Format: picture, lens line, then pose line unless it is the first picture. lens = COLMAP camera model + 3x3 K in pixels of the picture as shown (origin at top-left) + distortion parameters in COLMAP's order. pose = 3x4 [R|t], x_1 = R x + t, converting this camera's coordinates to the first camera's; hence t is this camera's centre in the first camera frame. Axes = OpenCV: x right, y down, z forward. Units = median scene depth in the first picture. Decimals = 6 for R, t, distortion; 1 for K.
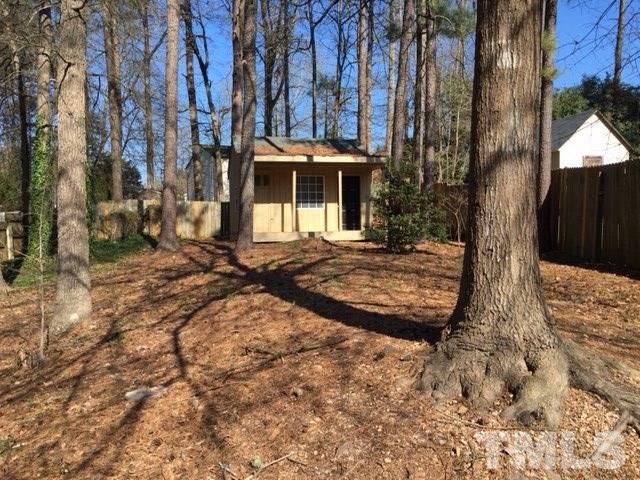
lens RADIAL K [[554.1, 0, 322.1], [0, 554.1, 236.7], [0, 0, 1]] dist [0.069733, -0.079040]
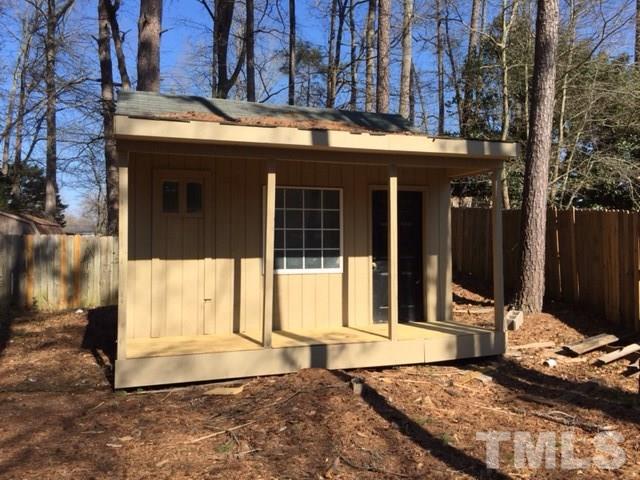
lens RADIAL K [[554.1, 0, 315.9], [0, 554.1, 241.2], [0, 0, 1]] dist [0.069733, -0.079040]
pose [[0.997722, 0.018710, 0.064810, -0.042331], [-0.016408, 0.999222, -0.035874, -0.058377], [-0.065431, 0.034729, 0.997253, 0.608674]]
